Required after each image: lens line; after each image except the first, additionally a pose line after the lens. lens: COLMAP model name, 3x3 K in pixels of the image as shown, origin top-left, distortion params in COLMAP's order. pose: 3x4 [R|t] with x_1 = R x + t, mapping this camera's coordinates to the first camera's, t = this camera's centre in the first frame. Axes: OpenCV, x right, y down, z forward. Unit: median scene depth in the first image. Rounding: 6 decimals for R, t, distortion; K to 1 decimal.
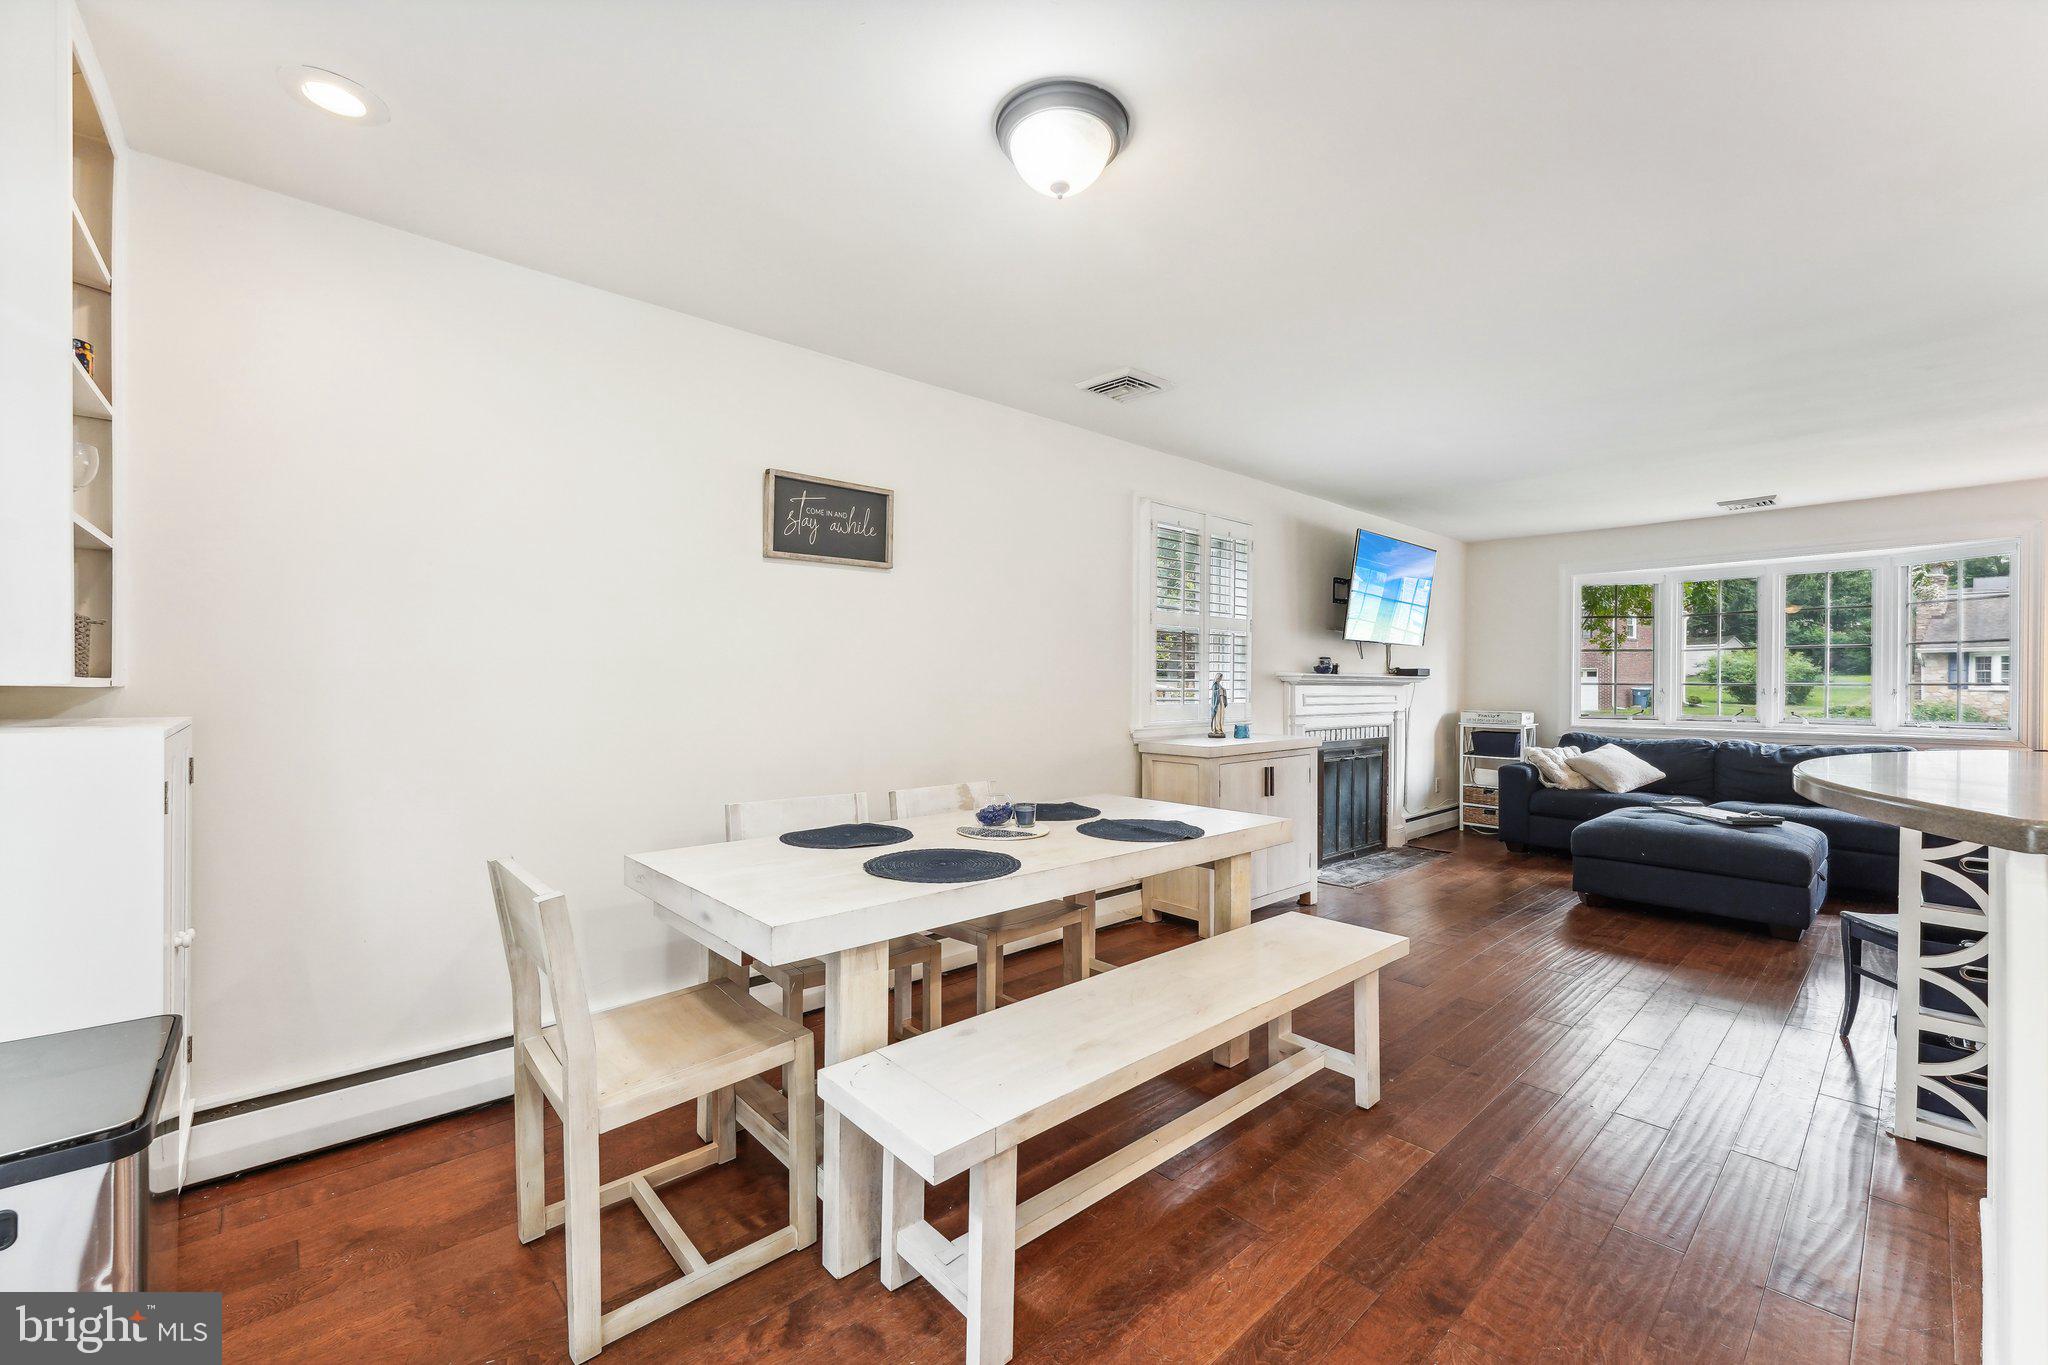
lens RADIAL K [[821.9, 0, 1024.0], [0, 821.9, 682.5], [0, 0, 1]] dist [0.001029, 0.000107]
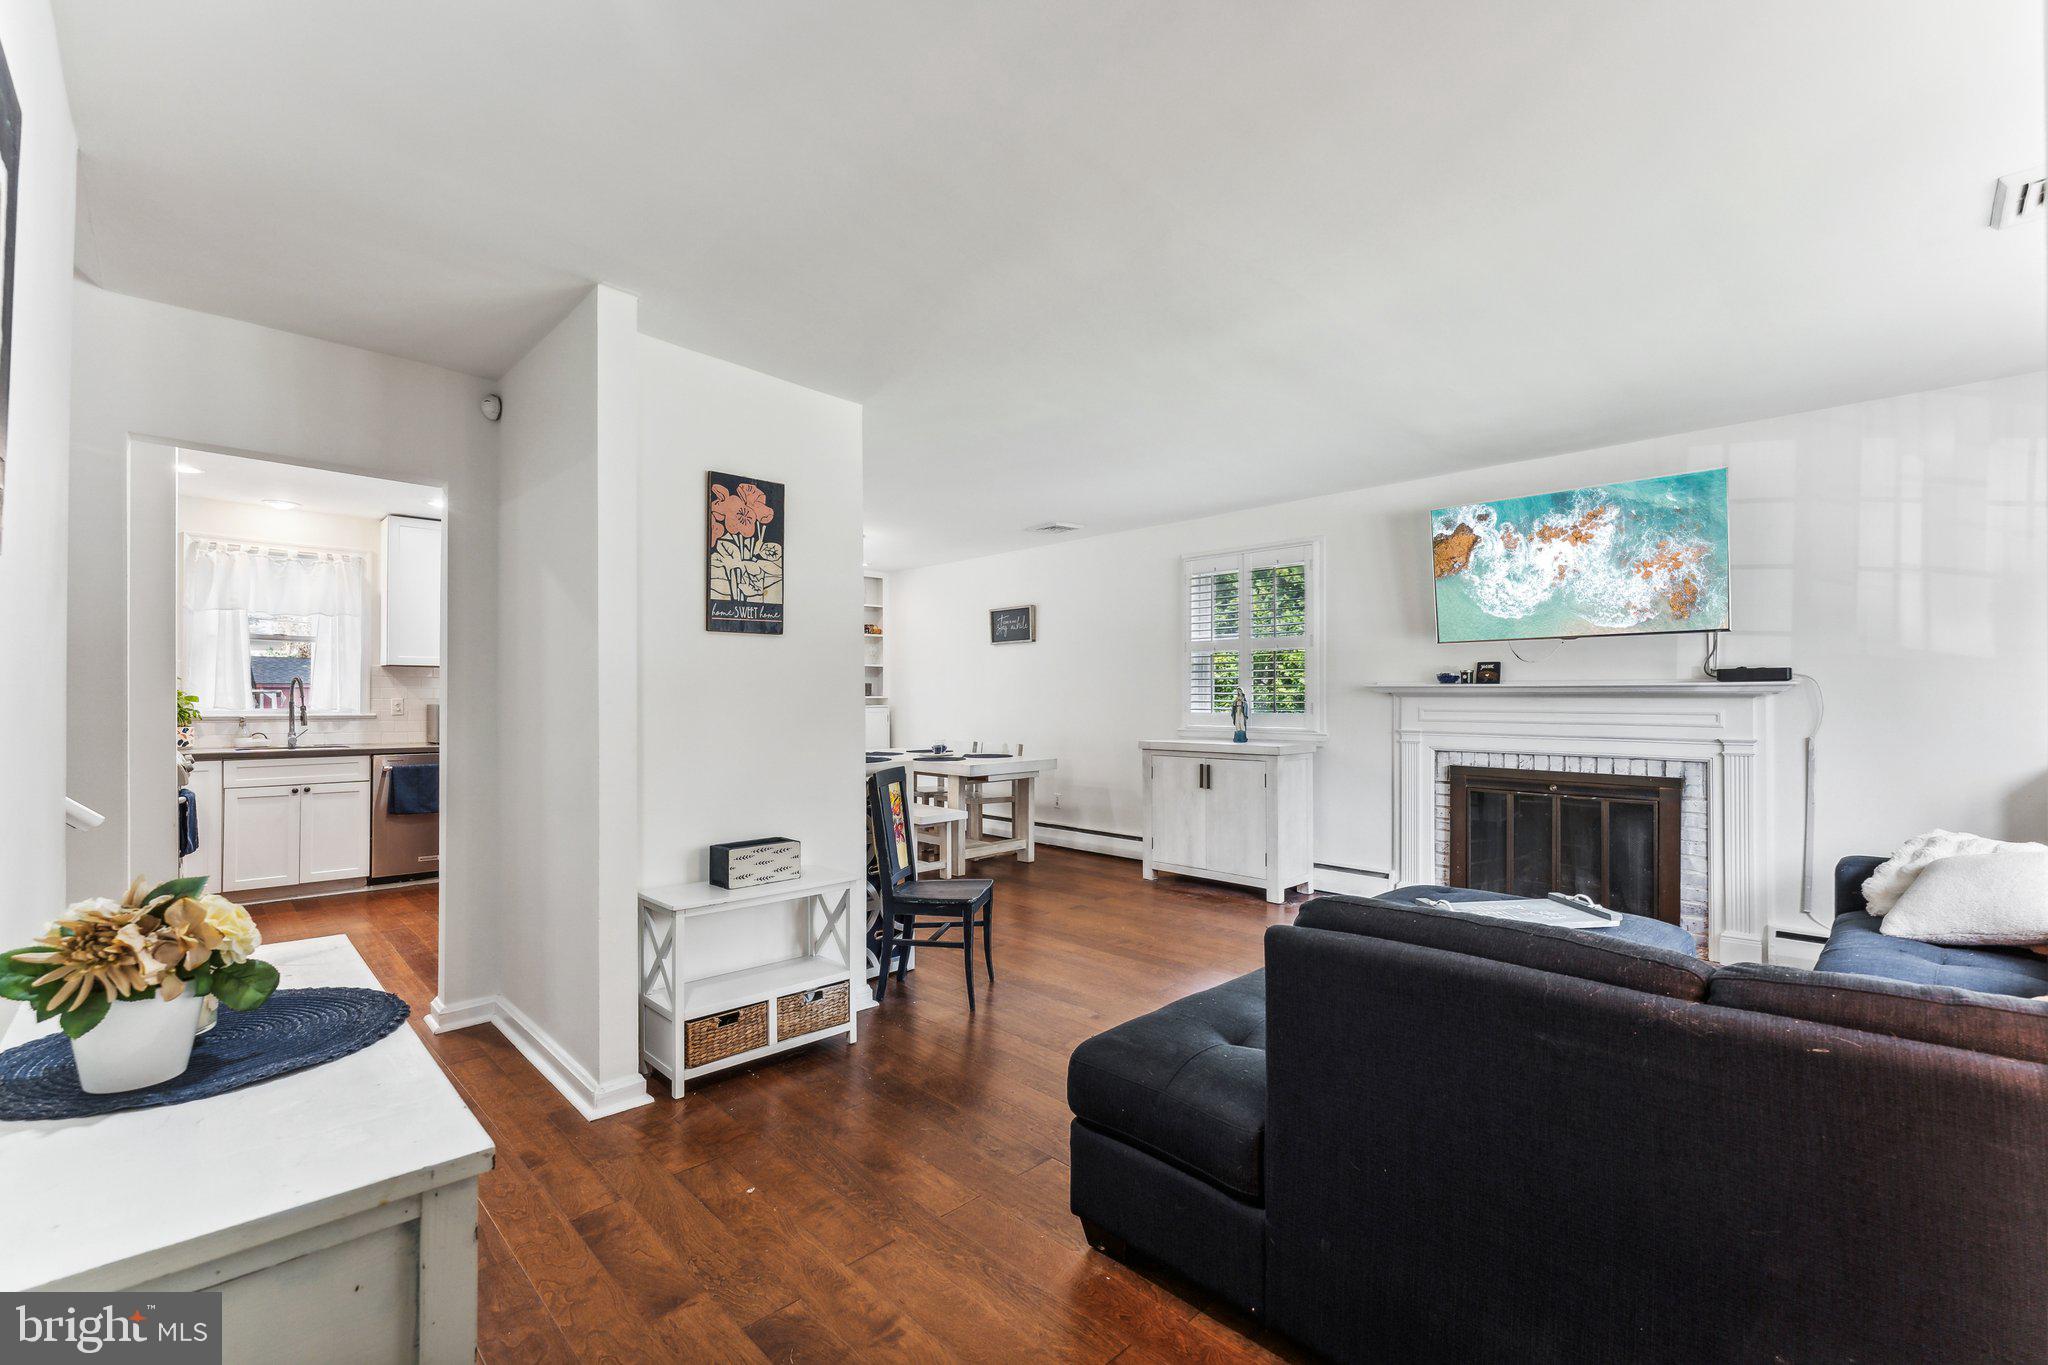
lens RADIAL K [[871.5, 0, 1014.7], [0, 871.5, 693.2], [0, 0, 1]] dist [-0.001645, -0.000025]
pose [[0.039227, -0.006309, -0.999210, 1.494740], [0.003532, 0.999975, -0.006175, 0.004067], [0.999224, -0.003287, 0.039248, 0.633717]]
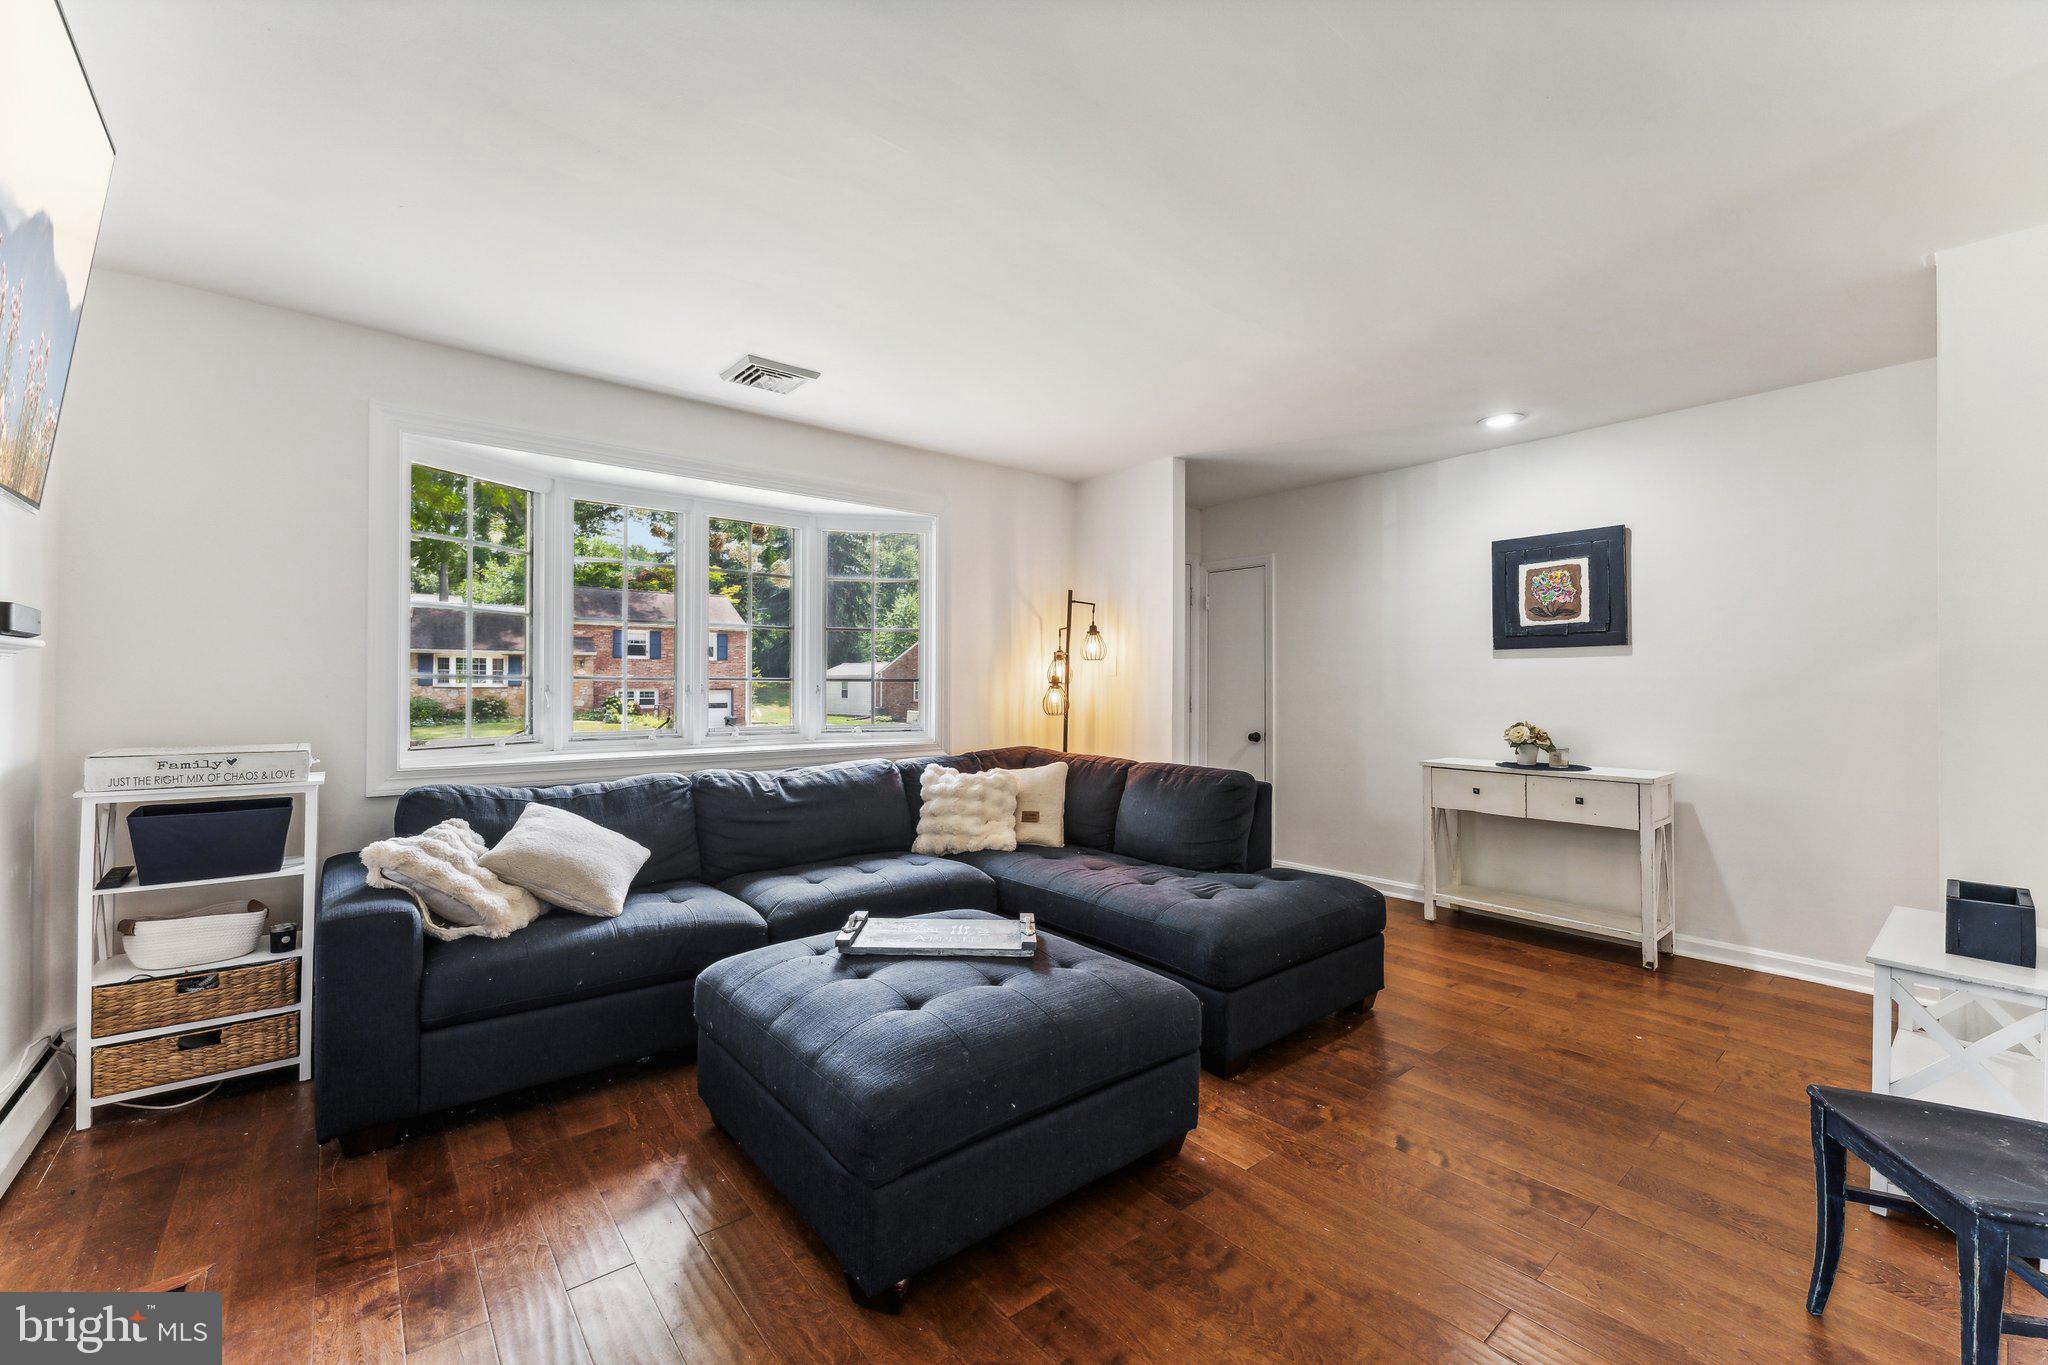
lens RADIAL K [[822.6, 0, 1009.7], [0, 822.6, 678.2], [0, 0, 1]] dist [-0.007017, 0.000045]
pose [[0.048581, 0.008756, 0.998781, 0.354401], [-0.006147, 0.999945, -0.008467, 0.008479], [-0.998800, -0.005728, 0.048632, 0.958898]]
